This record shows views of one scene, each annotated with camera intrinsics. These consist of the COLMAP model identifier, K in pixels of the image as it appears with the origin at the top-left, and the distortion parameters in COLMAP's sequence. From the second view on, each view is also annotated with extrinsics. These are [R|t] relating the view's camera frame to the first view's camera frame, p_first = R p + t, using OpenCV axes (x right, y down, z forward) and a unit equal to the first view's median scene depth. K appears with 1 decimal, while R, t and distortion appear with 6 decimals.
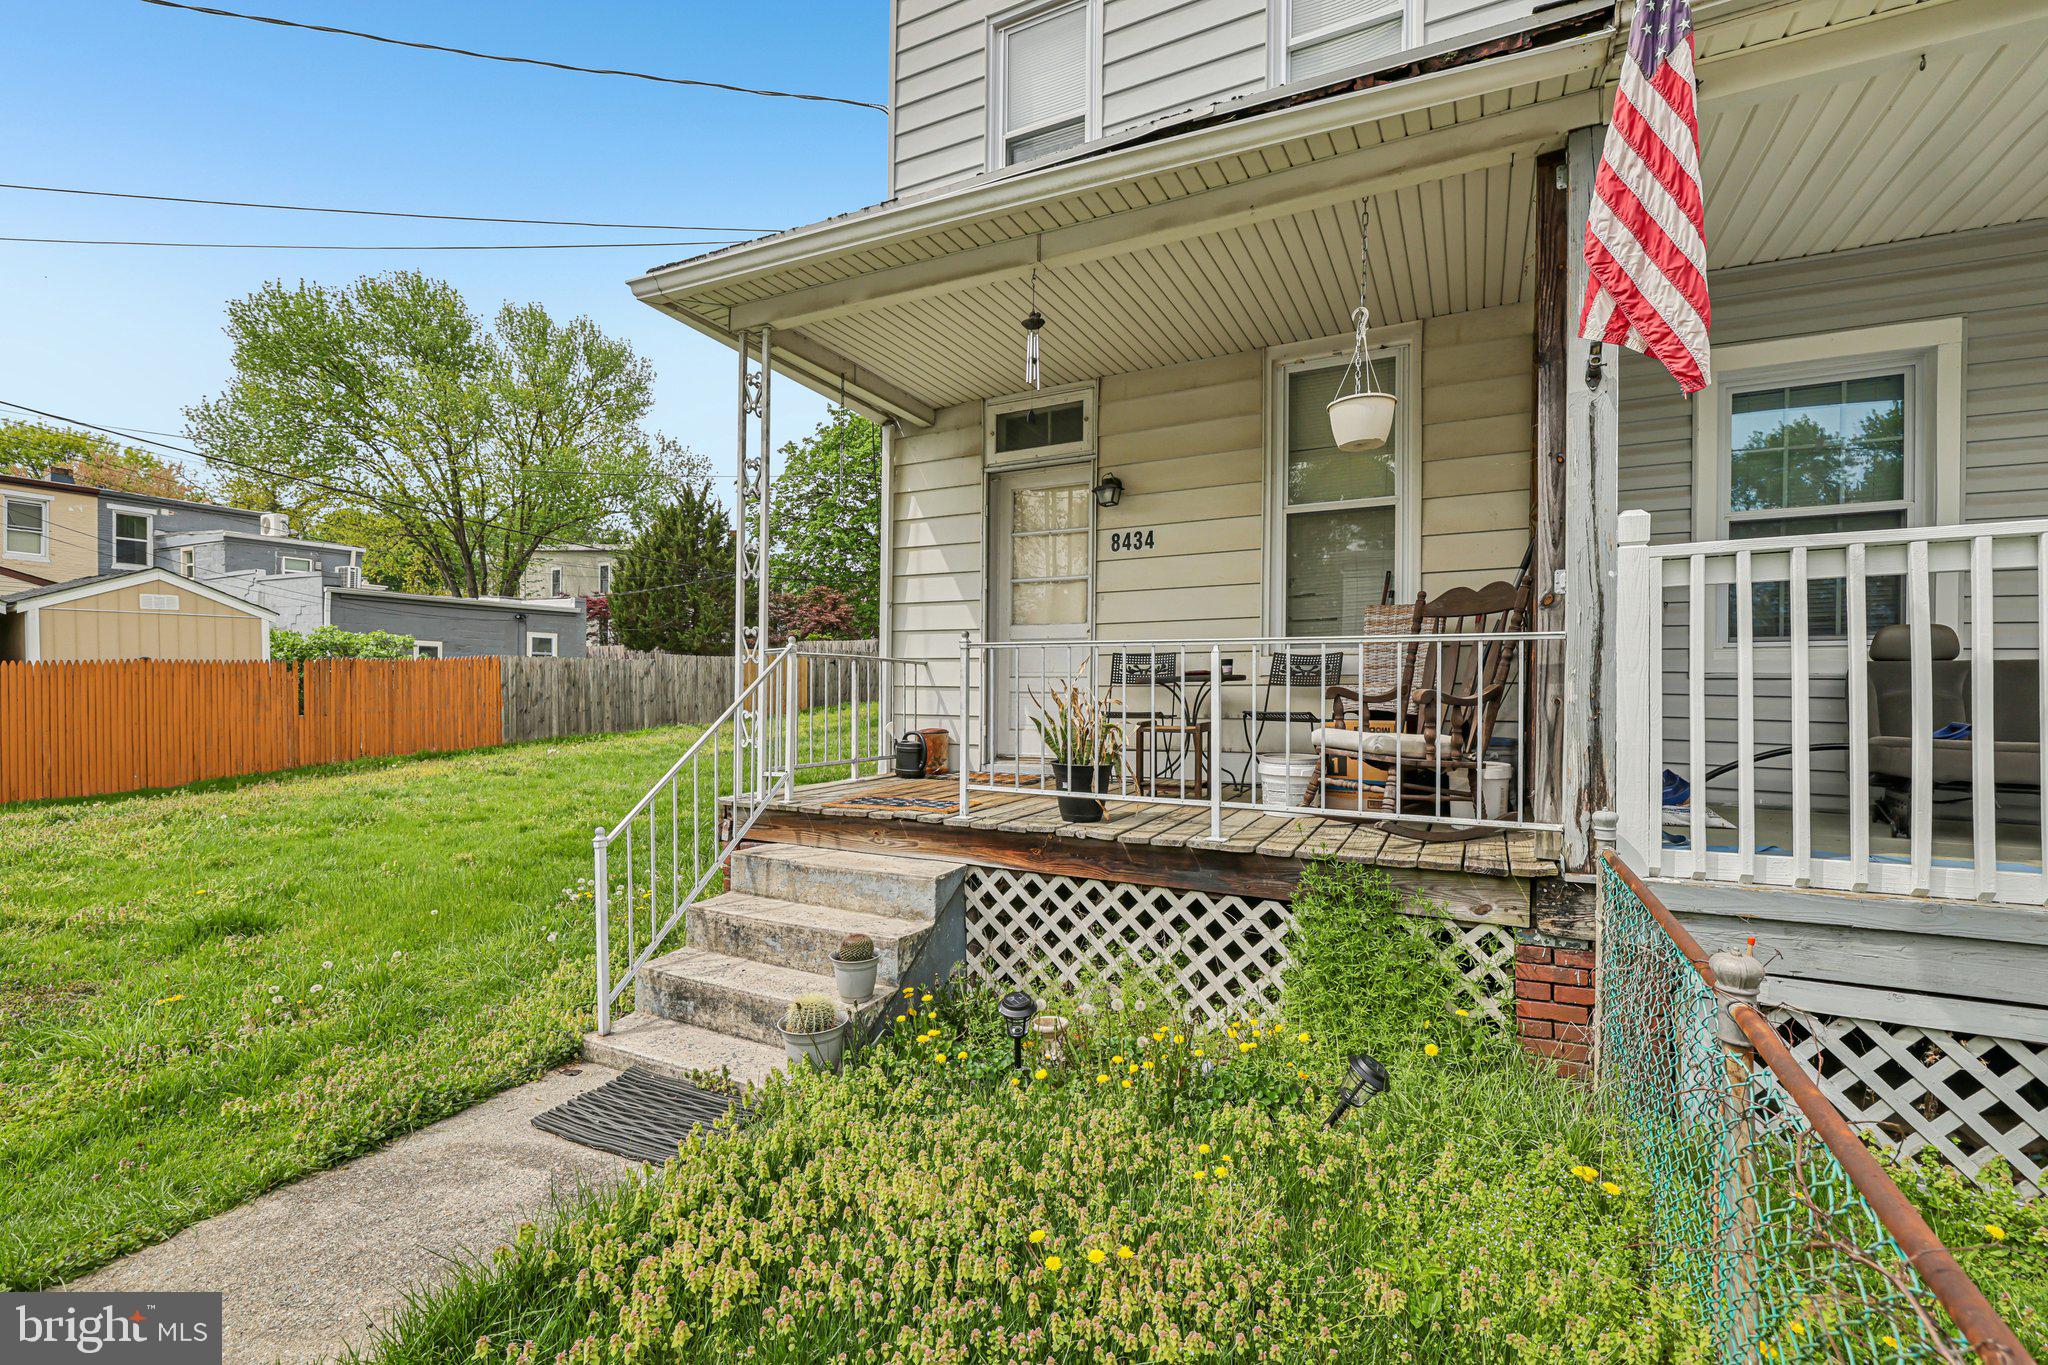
lens RADIAL K [[868.0, 0, 1024.0], [0, 868.0, 682.5], [0, 0, 1]] dist [0.000458, 0.000197]
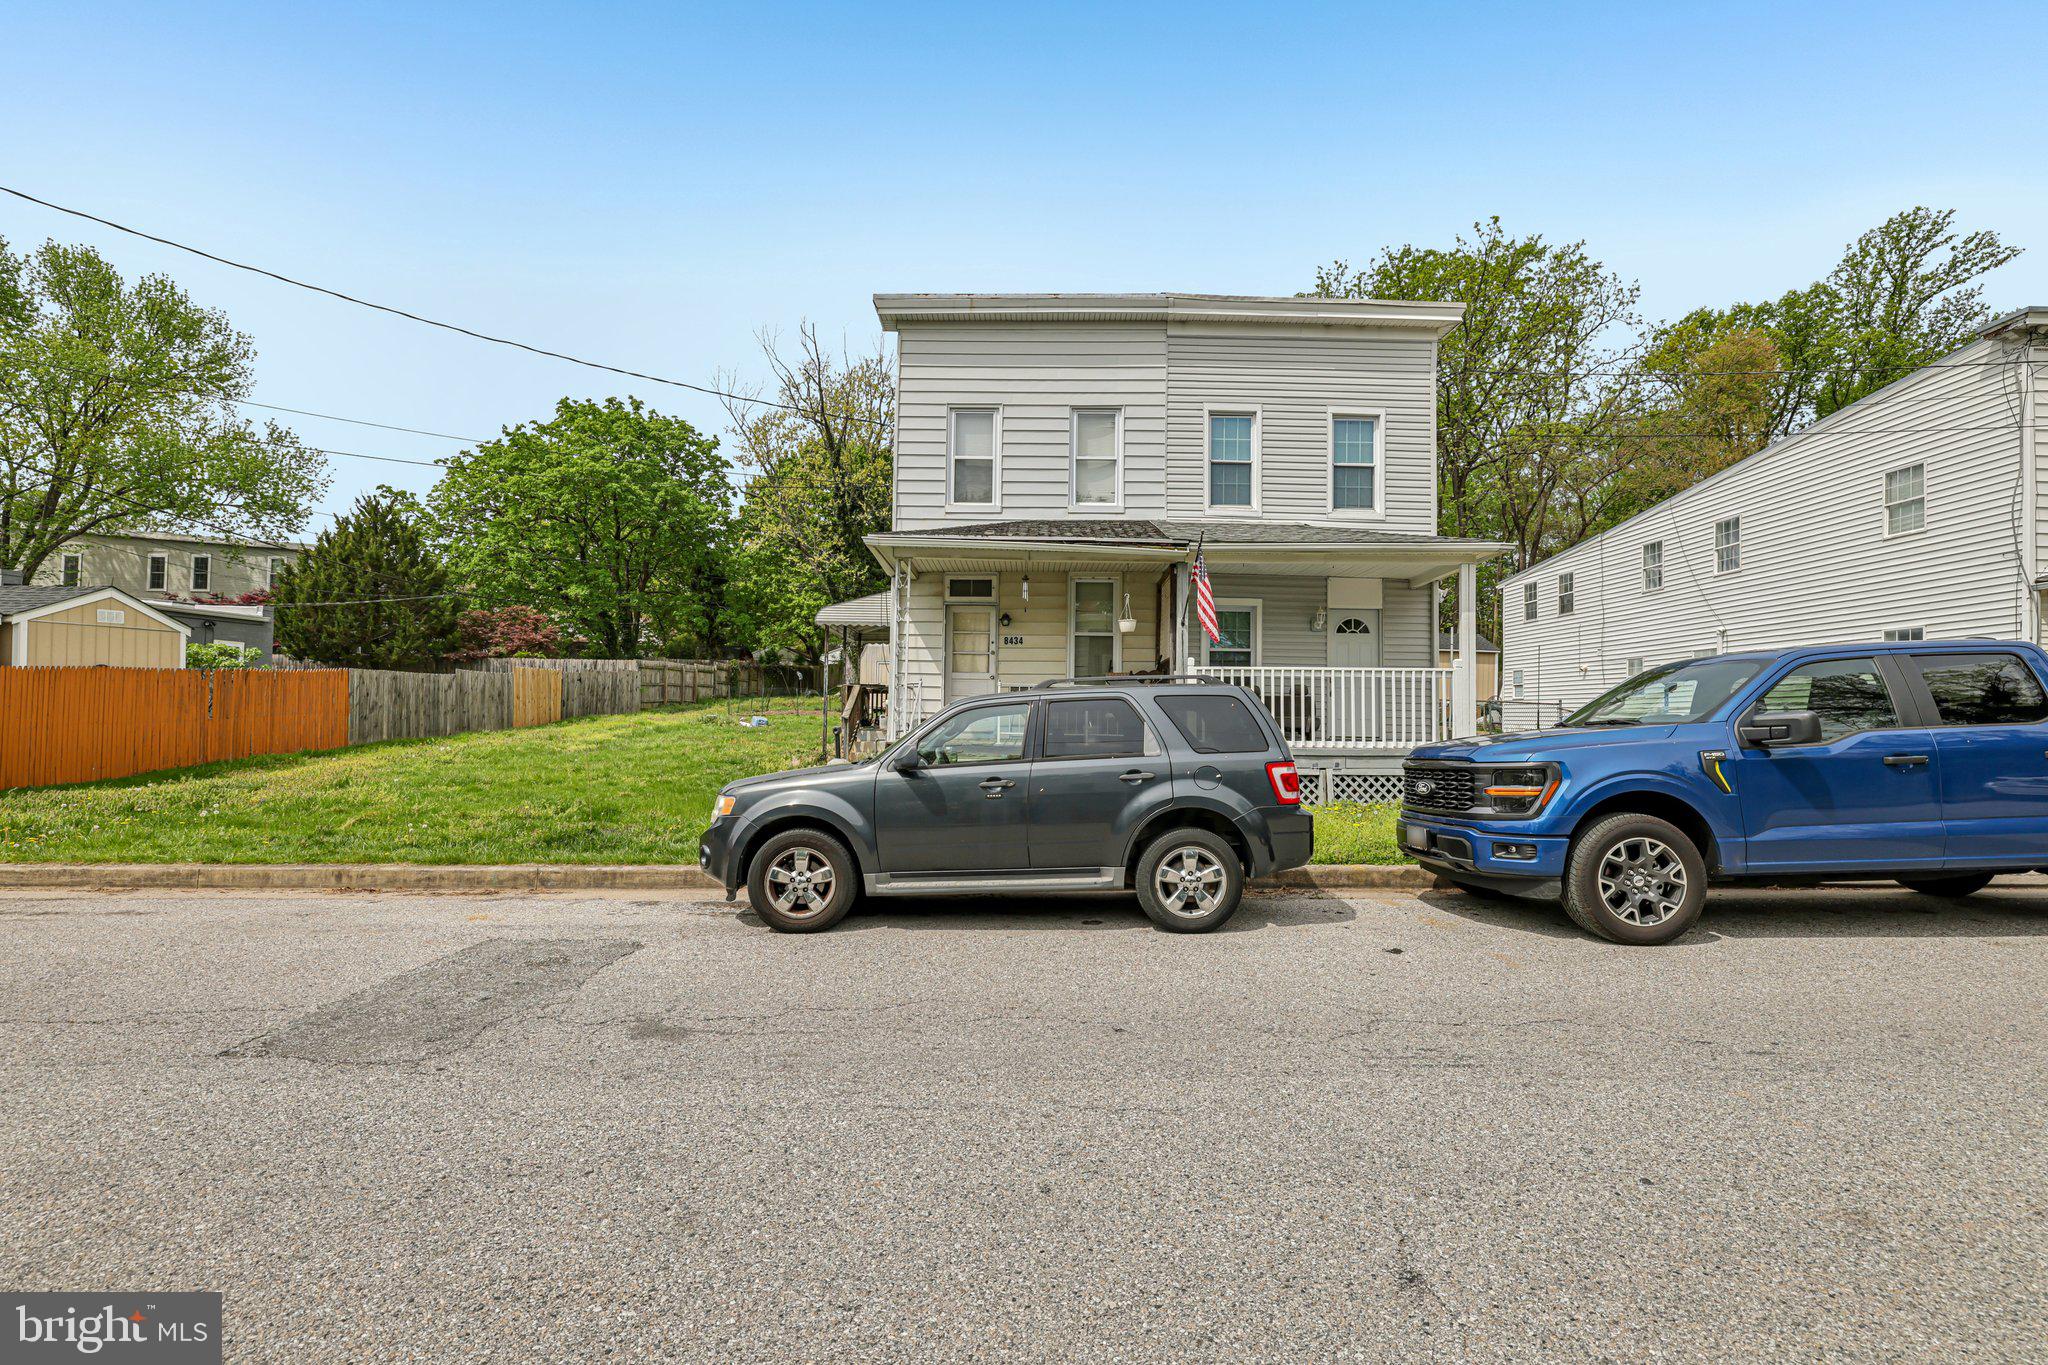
lens RADIAL K [[853.0, 0, 991.2], [0, 853.0, 683.5], [0, 0, 1]] dist [0.000540, 0.000076]
pose [[0.905722, 0.024177, 0.423183, -0.446503], [-0.013788, 0.999524, -0.027595, 0.011268], [-0.423649, 0.019159, 0.905624, -0.540338]]
